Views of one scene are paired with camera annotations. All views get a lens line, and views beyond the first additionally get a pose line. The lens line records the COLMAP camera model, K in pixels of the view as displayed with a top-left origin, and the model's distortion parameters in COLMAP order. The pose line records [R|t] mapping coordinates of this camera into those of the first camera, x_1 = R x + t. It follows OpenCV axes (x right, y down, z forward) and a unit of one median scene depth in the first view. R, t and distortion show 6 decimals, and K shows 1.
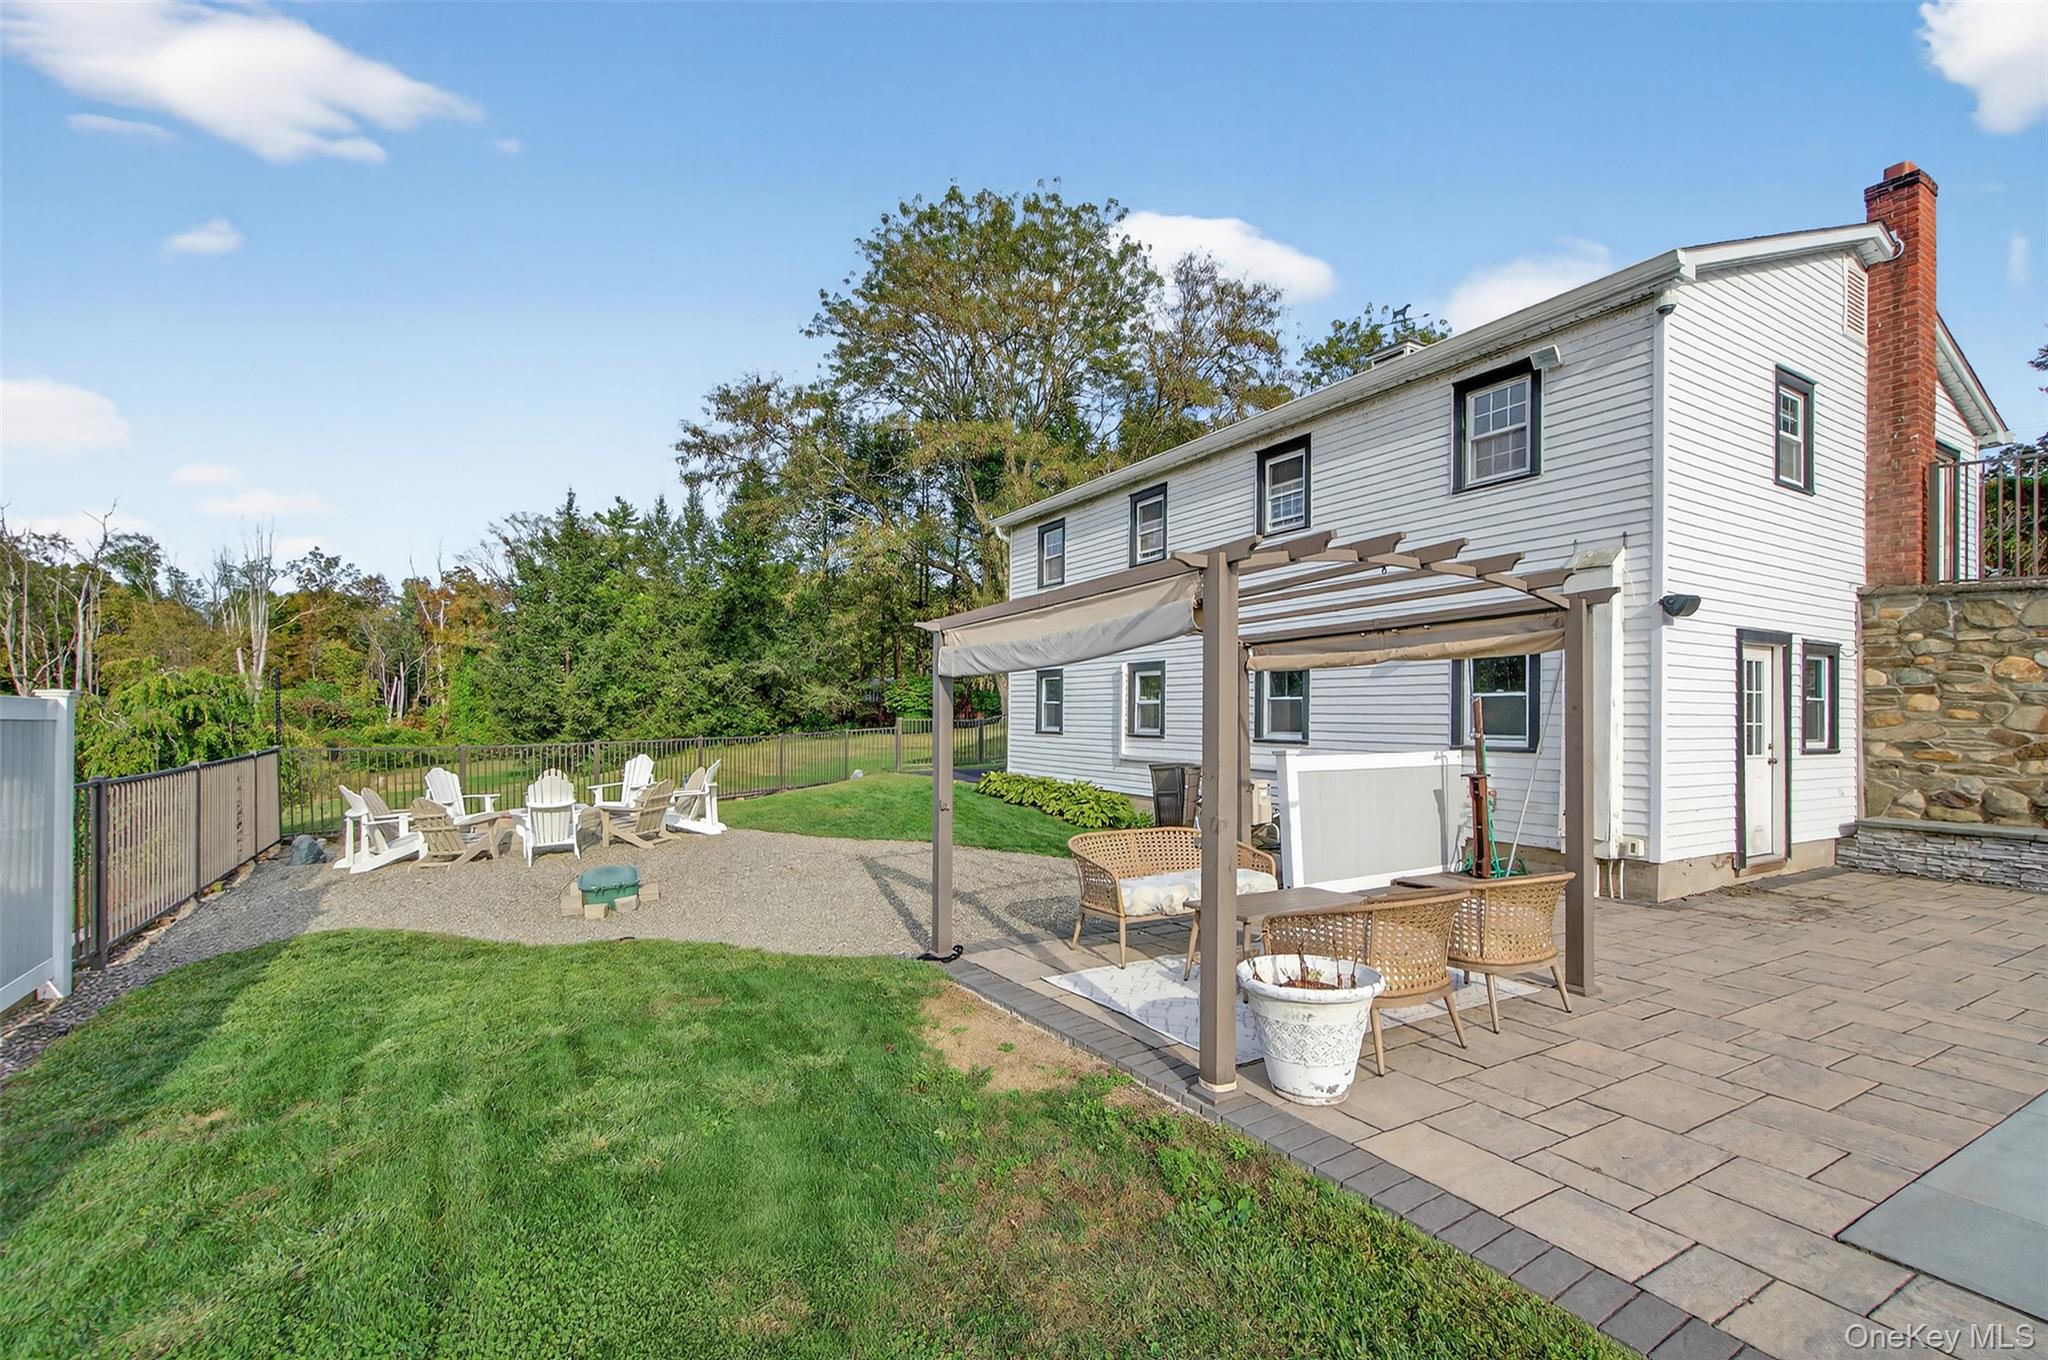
lens RADIAL K [[881.6, 0, 995.2], [0, 881.6, 714.0], [0, 0, 1]] dist [0.000188, 0.000095]
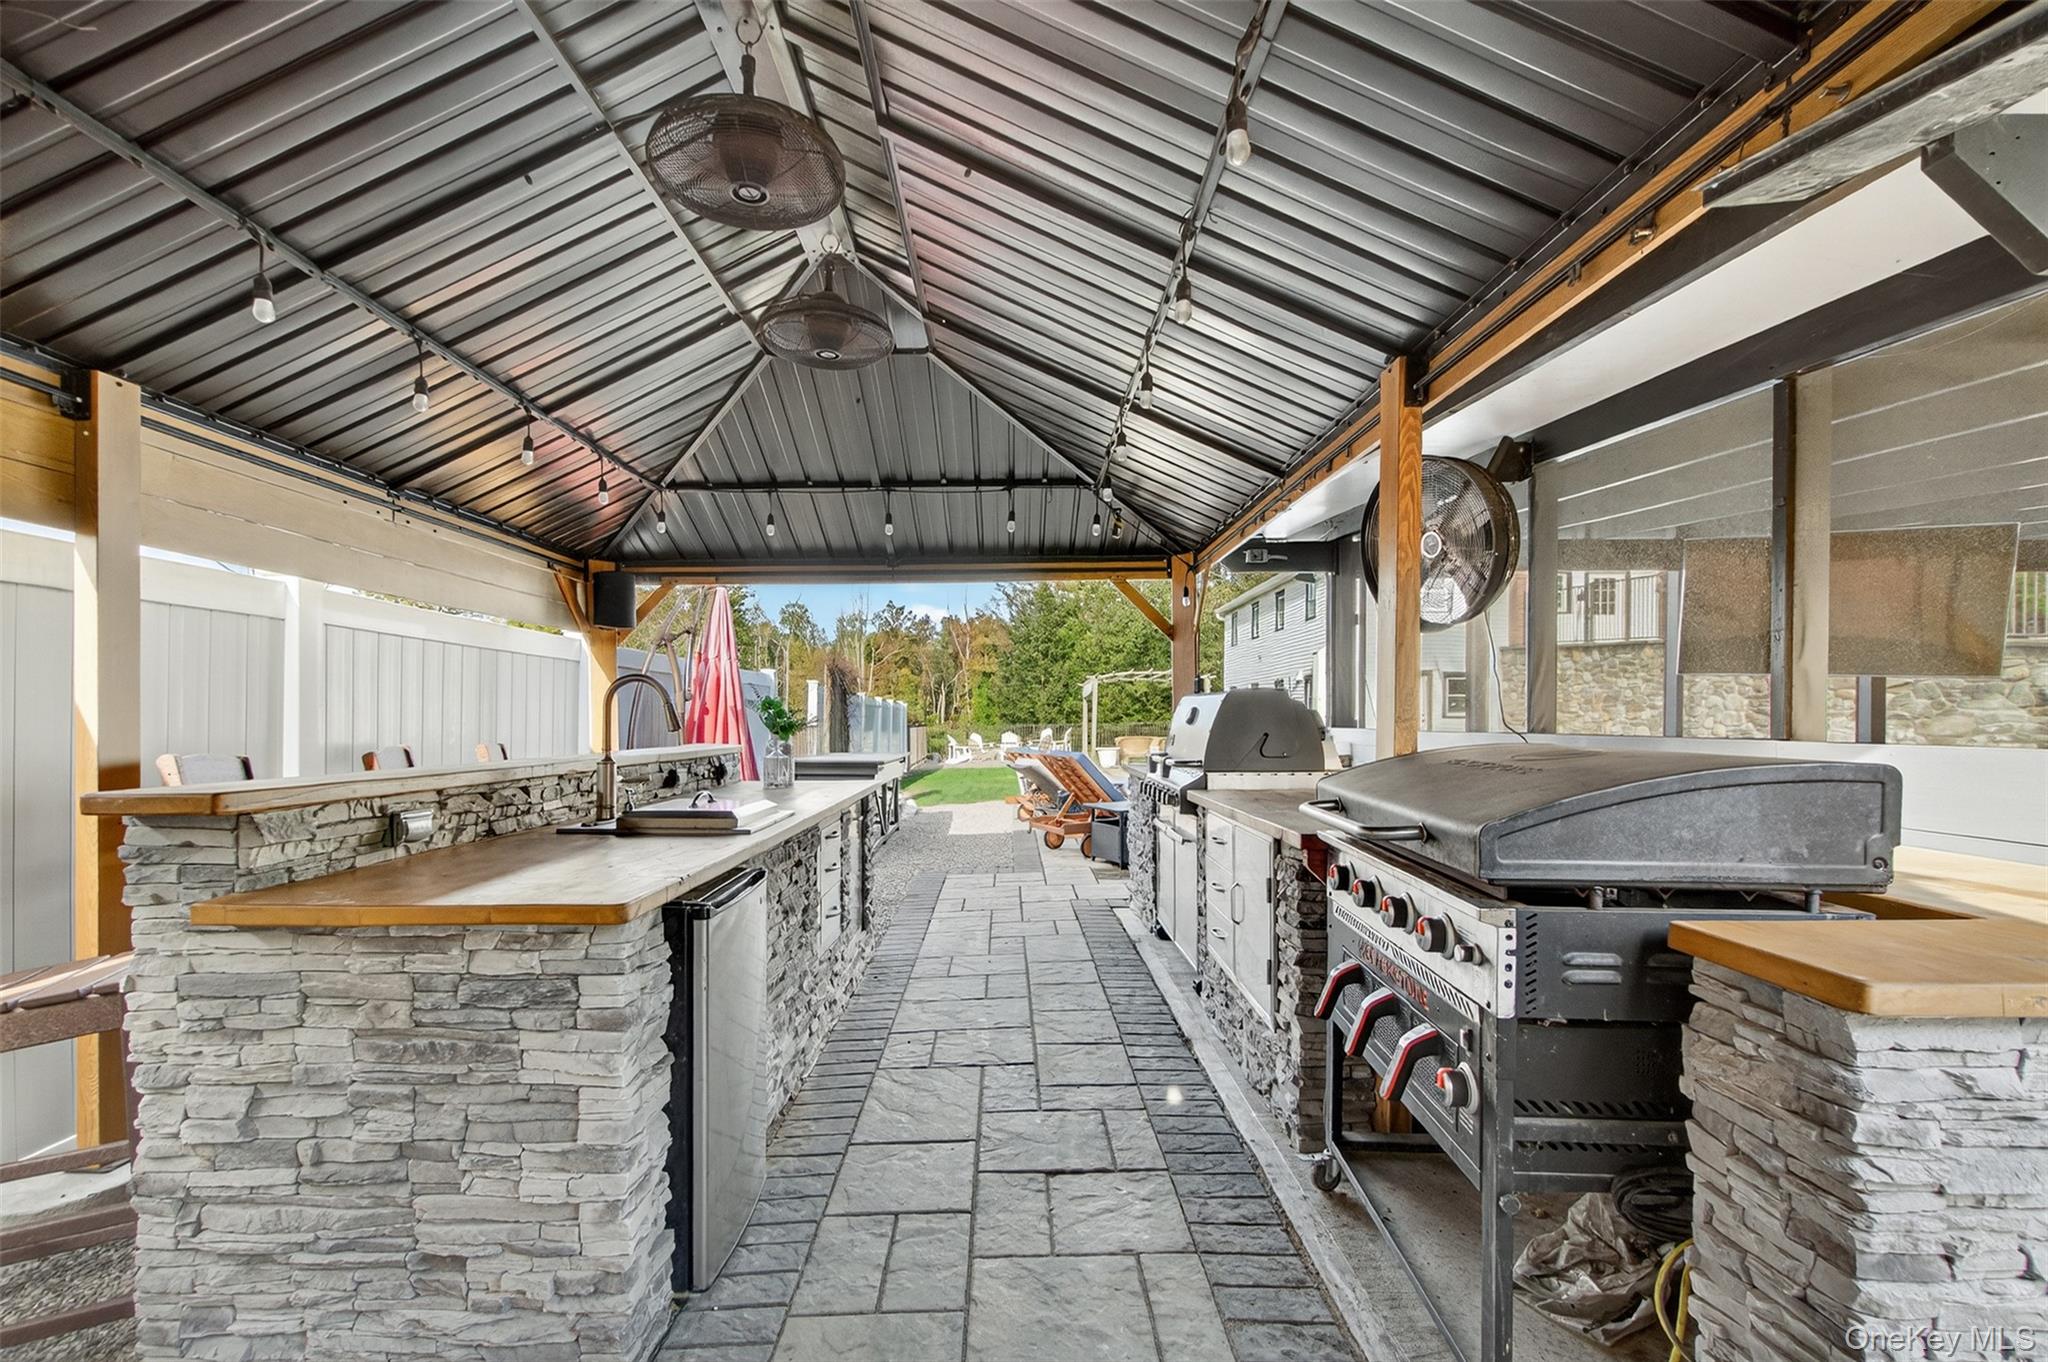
lens RADIAL K [[881.6, 0, 995.2], [0, 881.6, 715.0], [0, 0, 1]] dist [0.000188, 0.000095]
pose [[0.863778, -0.011493, -0.503741, 0.190258], [0.008292, 0.999929, -0.008595, 0.007867], [0.503804, 0.003247, 0.863812, -0.315272]]
